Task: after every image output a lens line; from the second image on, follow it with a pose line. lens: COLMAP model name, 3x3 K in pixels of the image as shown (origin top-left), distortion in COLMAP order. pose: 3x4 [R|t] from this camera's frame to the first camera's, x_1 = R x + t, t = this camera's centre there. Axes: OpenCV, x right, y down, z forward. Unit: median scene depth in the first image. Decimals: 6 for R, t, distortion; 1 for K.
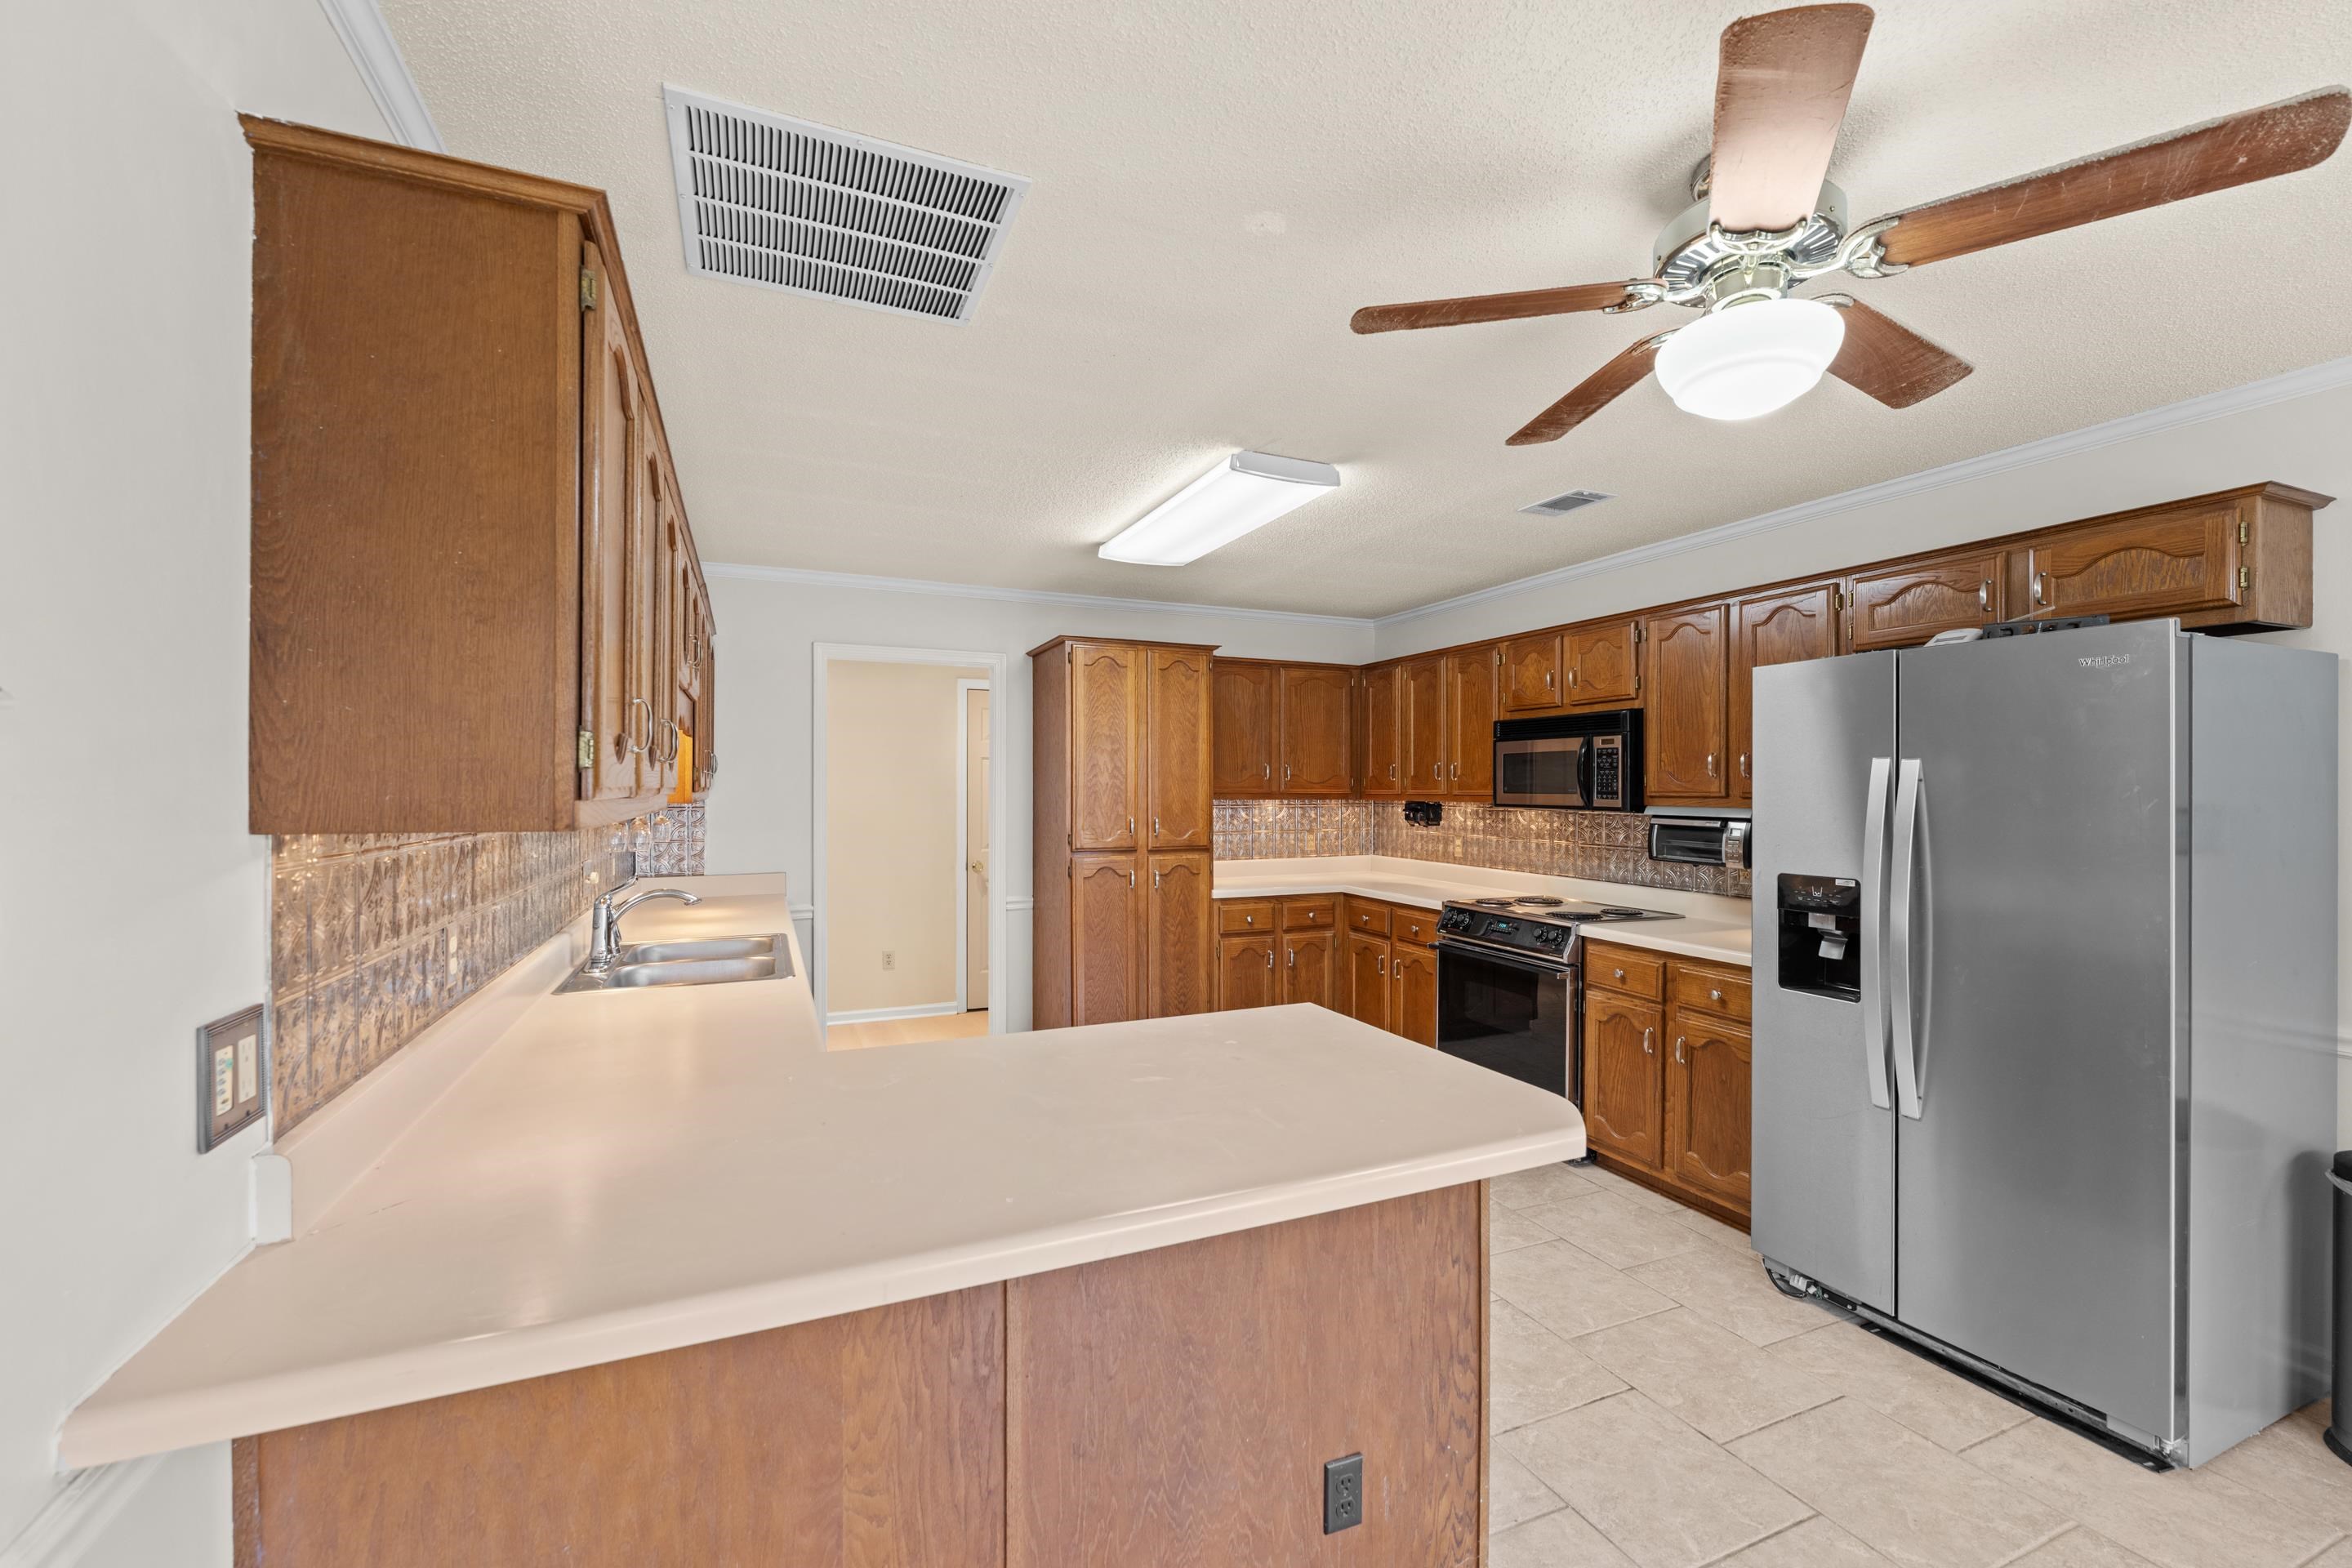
lens RADIAL K [[966.9, 0, 1176.0], [0, 966.9, 784.0], [0, 0, 1]] dist [-0.000139, 0.000011]
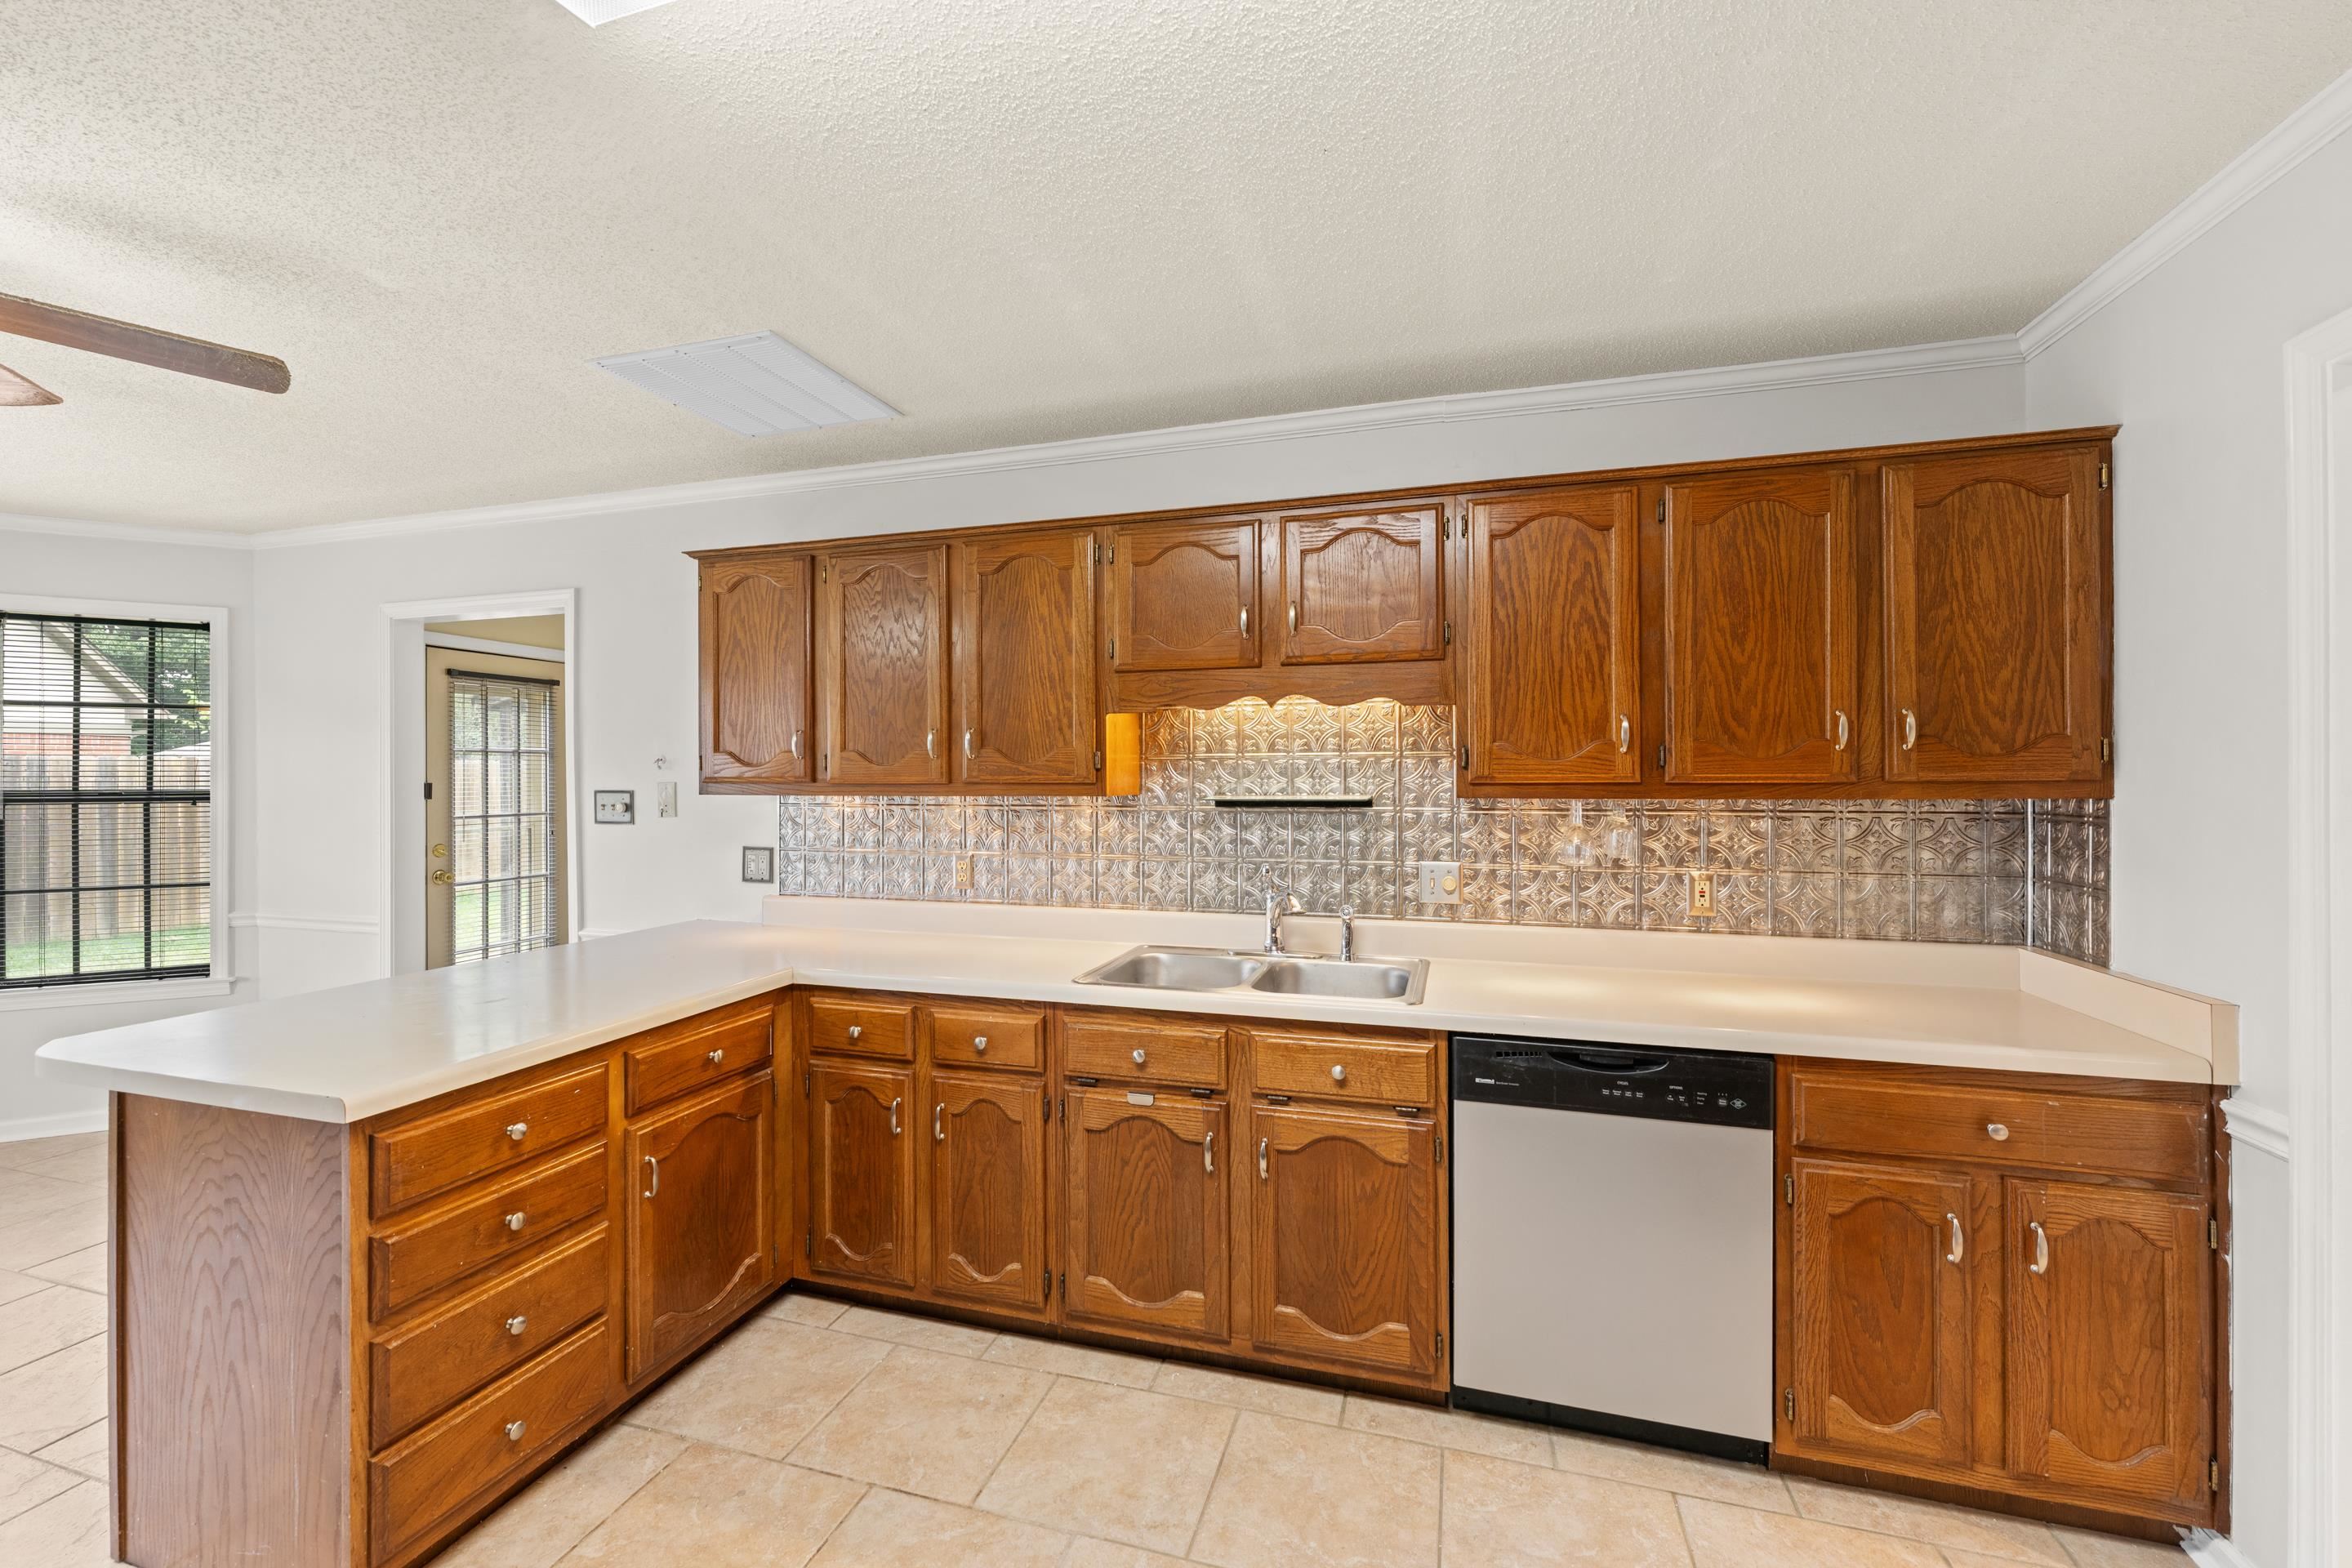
lens RADIAL K [[1210.9, 0, 980.6], [0, 1210.9, 741.9], [0, 0, 1]] dist [-0.001362, -0.000646]
pose [[0.713945, 0.012429, 0.700091, -0.220417], [0.005987, 0.999698, -0.023854, 0.001073], [-0.700176, 0.021222, 0.713655, 0.520384]]
